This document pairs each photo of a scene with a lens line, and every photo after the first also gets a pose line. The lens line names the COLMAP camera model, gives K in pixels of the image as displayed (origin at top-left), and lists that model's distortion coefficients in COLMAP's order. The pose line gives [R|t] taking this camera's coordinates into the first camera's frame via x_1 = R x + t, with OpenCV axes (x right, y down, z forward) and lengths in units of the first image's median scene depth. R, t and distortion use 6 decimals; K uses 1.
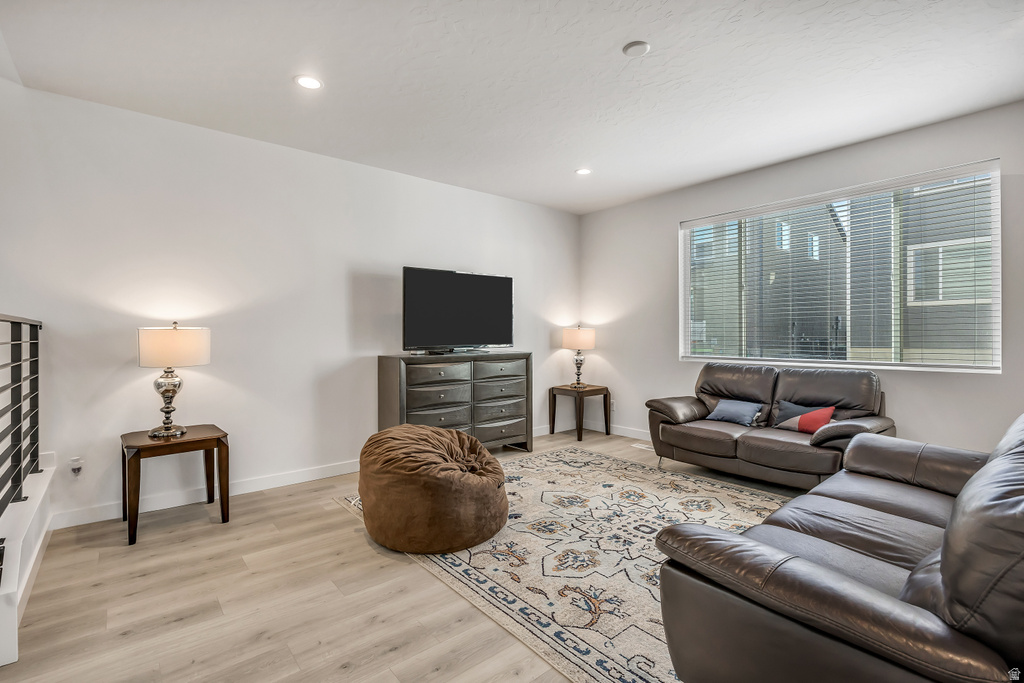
lens RADIAL K [[464.3, 0, 514.9], [0, 464.3, 336.0], [0, 0, 1]] dist [-0.009472, 0.003264]
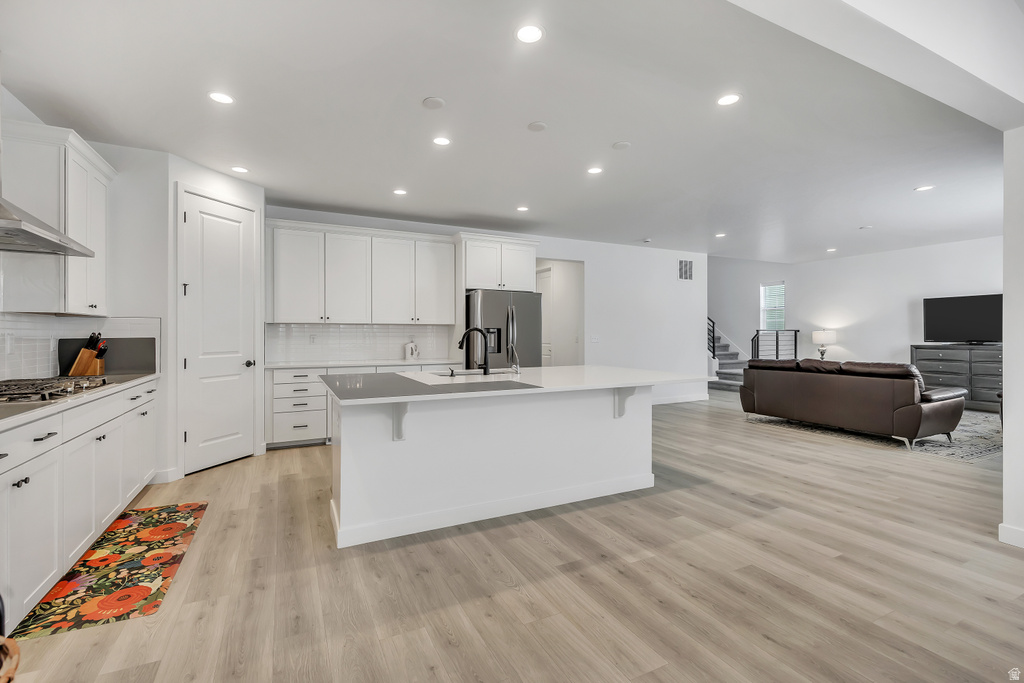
lens RADIAL K [[464.3, 0, 506.3], [0, 464.3, 343.2], [0, 0, 1]] dist [-0.009472, 0.003264]
pose [[-0.228635, 0.020347, -0.973300, 2.511455], [-0.002267, 0.999768, 0.021433, -0.003006], [0.973510, 0.007107, -0.228536, -0.317951]]
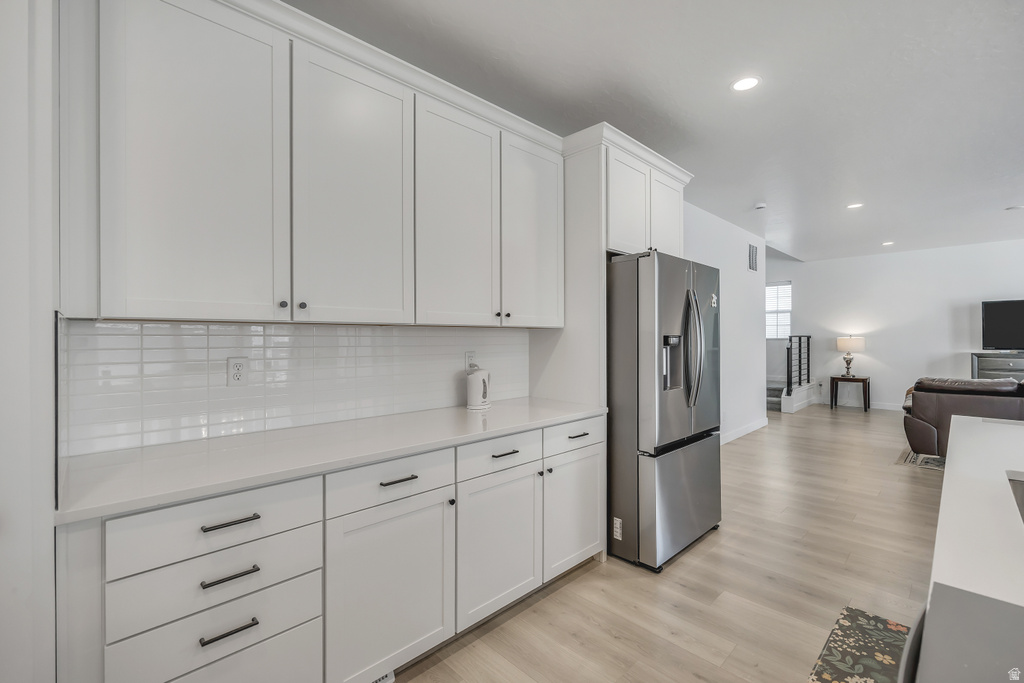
lens RADIAL K [[451.7, 0, 503.7], [0, 451.7, 334.0], [0, 0, 1]] dist [-0.016776, 0.004406]
pose [[0.068481, -0.001637, -0.997651, 1.596931], [-0.003871, 0.999991, -0.001907, -0.022673], [0.997645, 0.003993, 0.068474, -1.104485]]
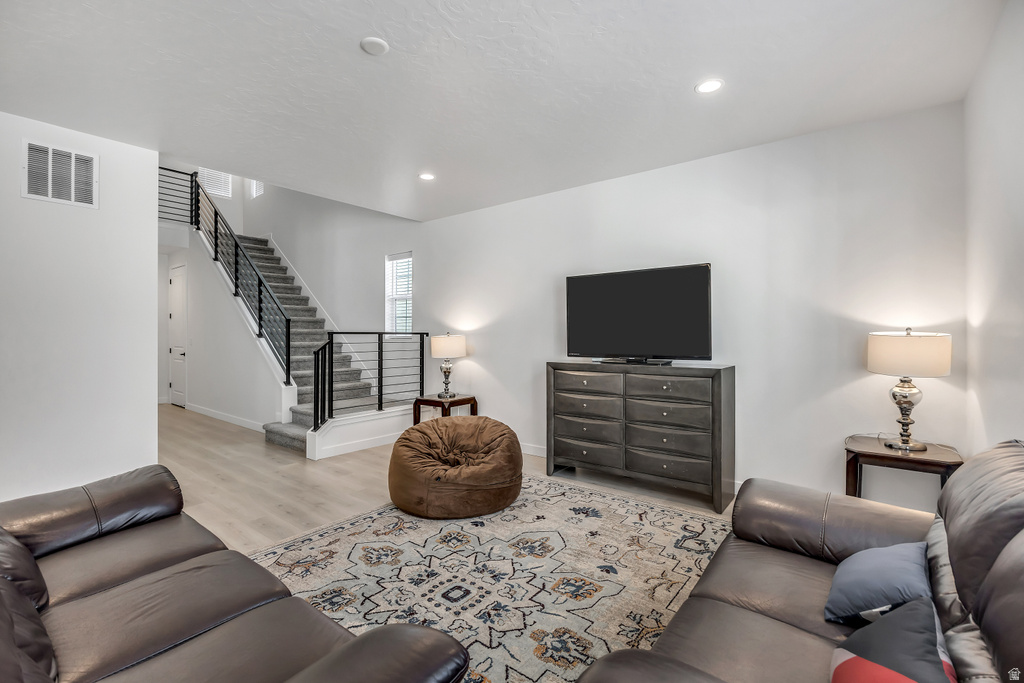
lens RADIAL K [[451.7, 0, 509.6], [0, 451.7, 326.4], [0, 0, 1]] dist [-0.016776, 0.004406]
pose [[0.208017, -0.024767, -0.977812, 0.911873], [-0.012040, 0.999539, -0.027878, -0.010024], [0.978051, 0.017572, 0.207623, 0.803205]]
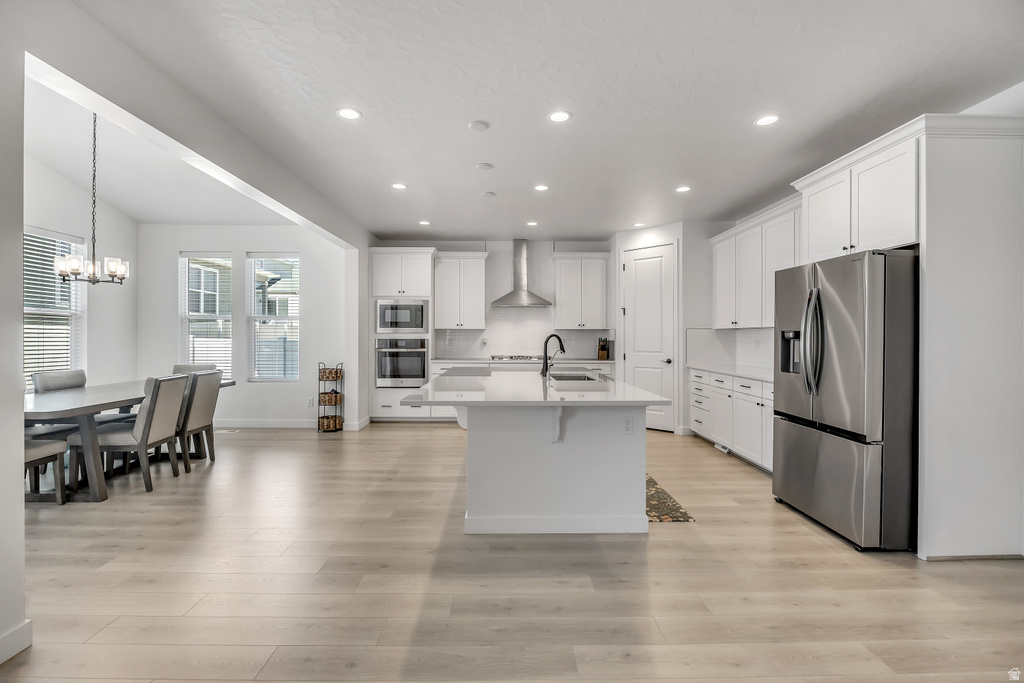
lens RADIAL K [[464.3, 0, 497.8], [0, 464.3, 336.9], [0, 0, 1]] dist [-0.009472, 0.003264]
pose [[-0.759401, 0.000931, 0.650623, 0.671119], [0.005292, 0.999975, 0.004745, -0.018582], [-0.650602, 0.007046, -0.759386, 0.427730]]
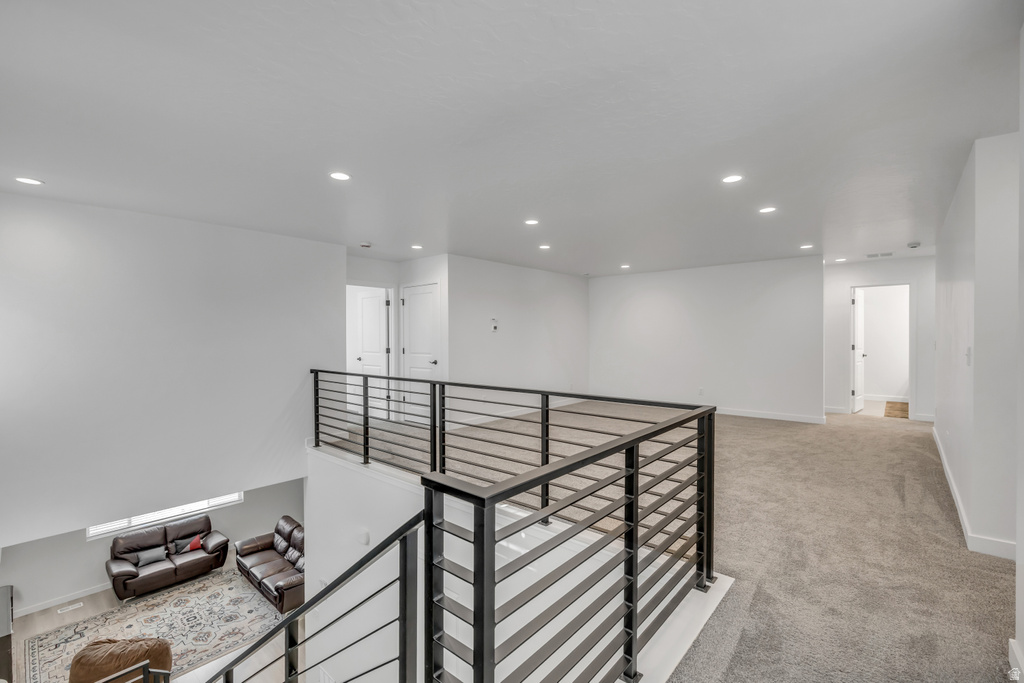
lens RADIAL K [[451.7, 0, 519.1], [0, 451.7, 350.0], [0, 0, 1]] dist [-0.016776, 0.004406]
pose [[-0.169040, -0.024314, 0.985309, -2.031818], [-0.000557, 0.999698, 0.024574, -0.940749], [-0.985609, 0.003605, -0.169002, -0.287213]]
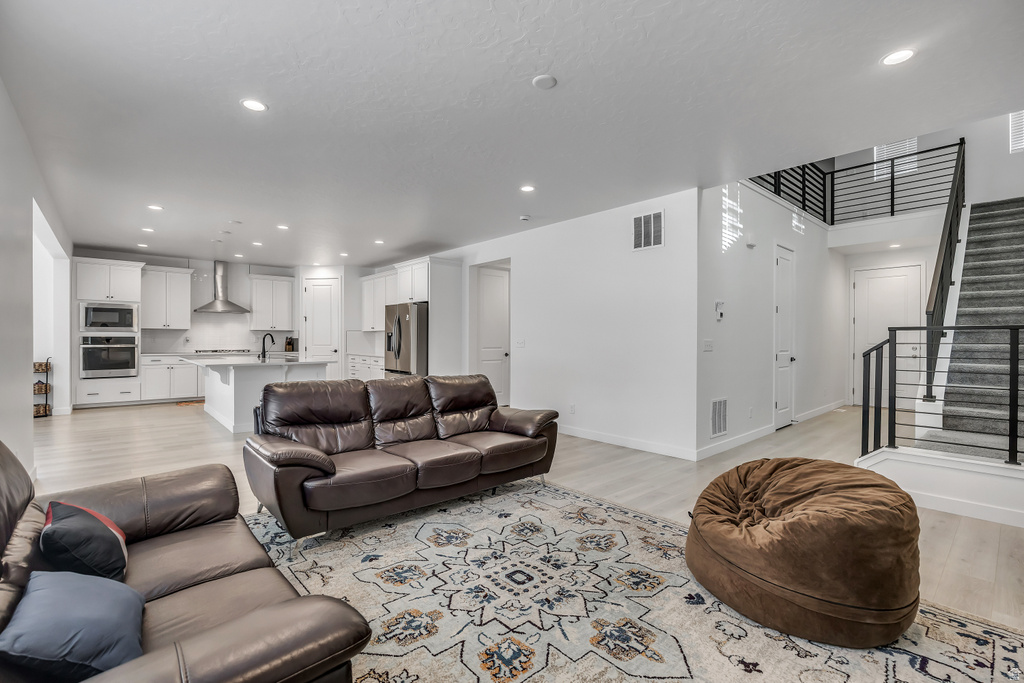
lens RADIAL K [[451.7, 0, 519.2], [0, 451.7, 342.9], [0, 0, 1]] dist [-0.016776, 0.004406]
pose [[-0.999325, 0.001033, -0.036714, 0.269942], [0.000425, 0.999863, 0.016564, -0.007678], [0.036726, 0.016537, -0.999189, 1.552543]]
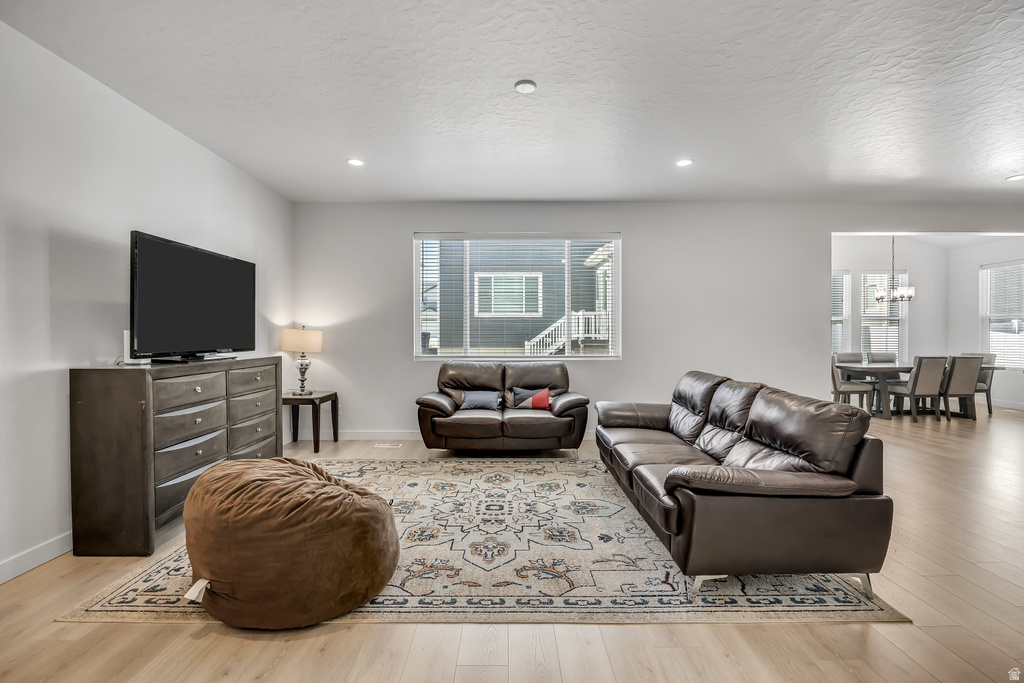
lens RADIAL K [[451.7, 0, 501.5], [0, 451.7, 342.1], [0, 0, 1]] dist [-0.016776, 0.004406]
pose [[0.648455, -0.006815, 0.761222, -0.470914], [0.003271, 0.999976, 0.006166, 0.006384], [-0.761246, -0.001509, 0.648462, 0.239638]]
